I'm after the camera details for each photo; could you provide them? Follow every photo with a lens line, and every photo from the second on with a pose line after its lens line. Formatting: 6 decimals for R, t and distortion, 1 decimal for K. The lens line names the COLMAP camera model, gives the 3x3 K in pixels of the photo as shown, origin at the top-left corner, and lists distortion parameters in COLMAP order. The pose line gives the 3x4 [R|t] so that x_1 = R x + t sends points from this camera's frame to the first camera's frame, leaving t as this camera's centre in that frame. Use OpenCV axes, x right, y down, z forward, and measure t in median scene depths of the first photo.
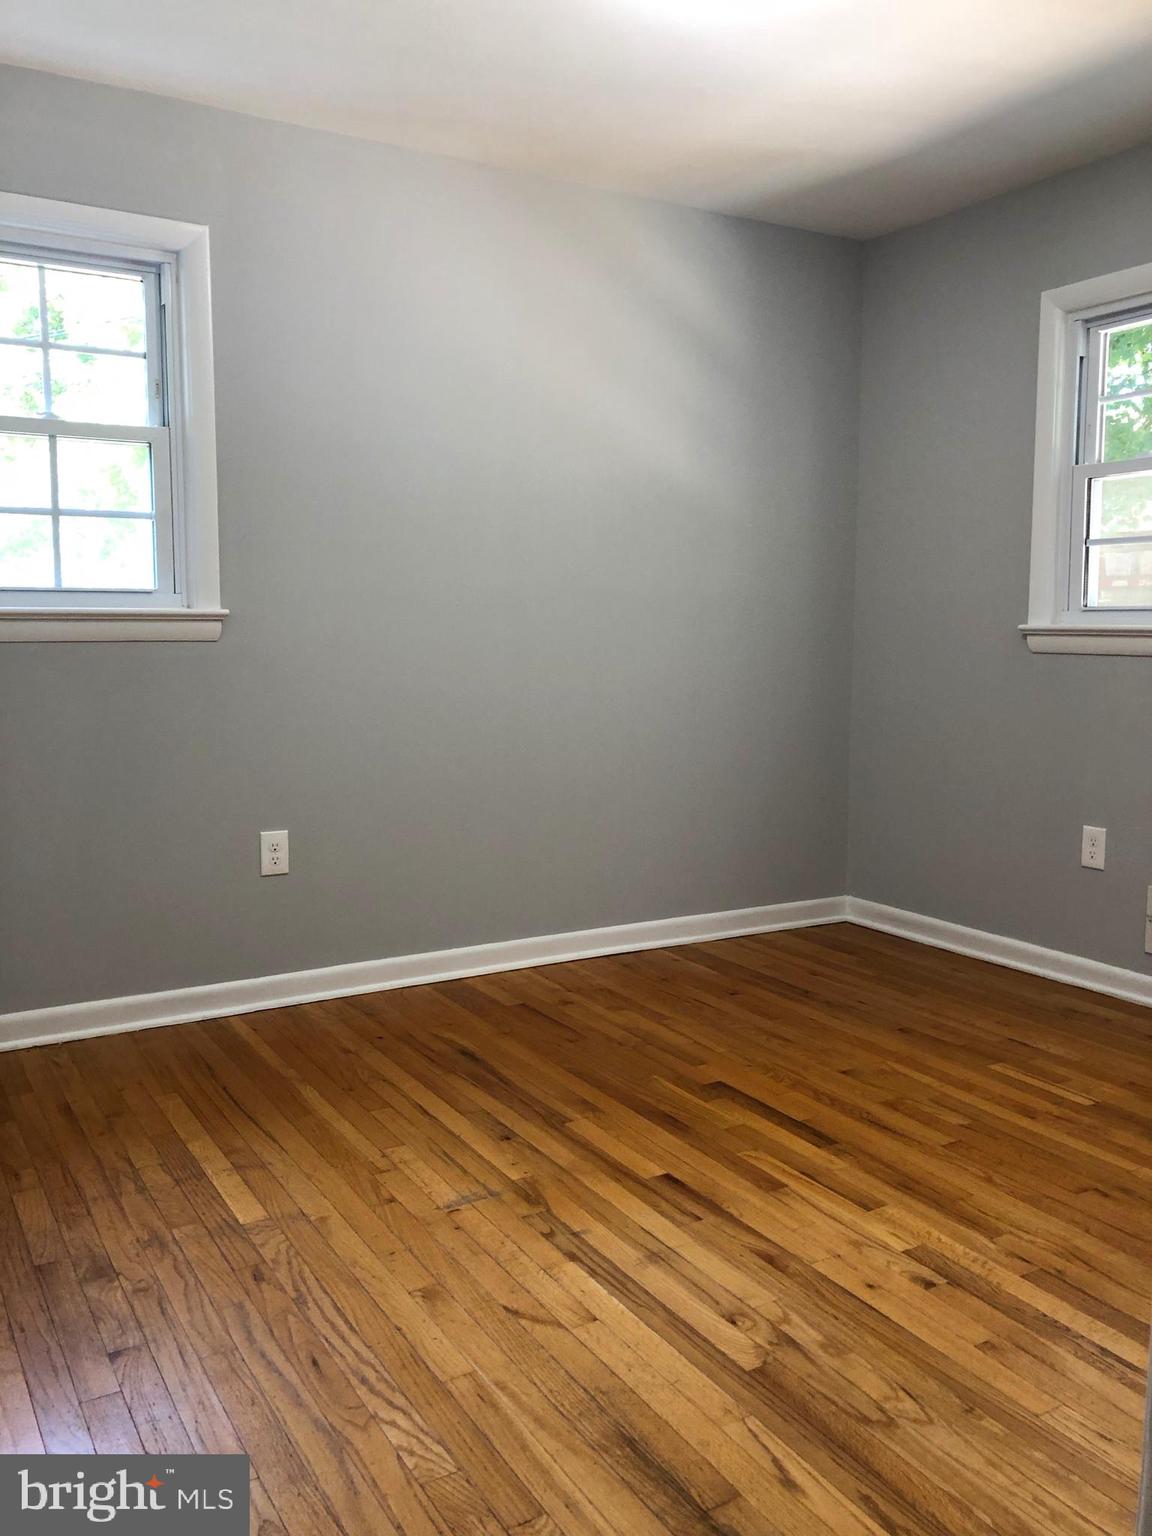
lens RADIAL K [[1260.2, 0, 573.2], [0, 1260.2, 764.4], [0, 0, 1]] dist [0.021466, -0.001116]
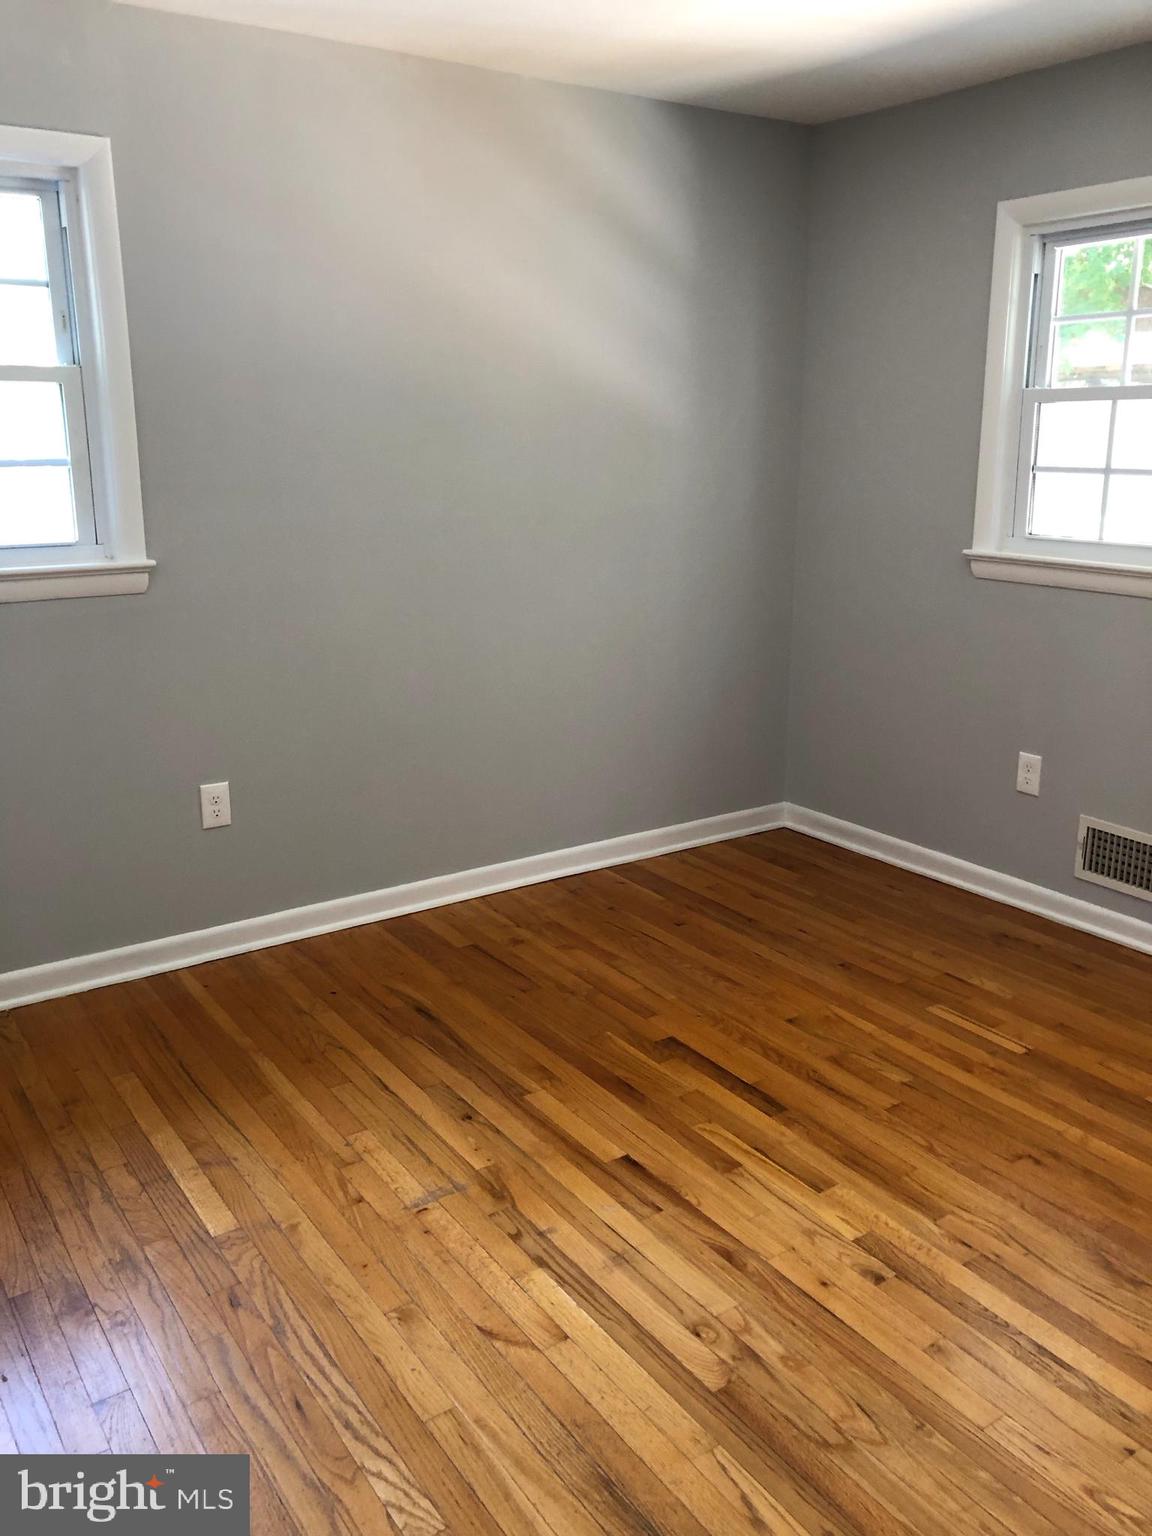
lens RADIAL K [[1260.2, 0, 585.2], [0, 1260.2, 766.0], [0, 0, 1]] dist [0.021466, -0.001116]
pose [[0.997739, -0.017901, 0.064787, -0.020166], [0.009078, 0.990941, 0.133994, -0.129063], [-0.066599, -0.133103, 0.988862, 0.022003]]
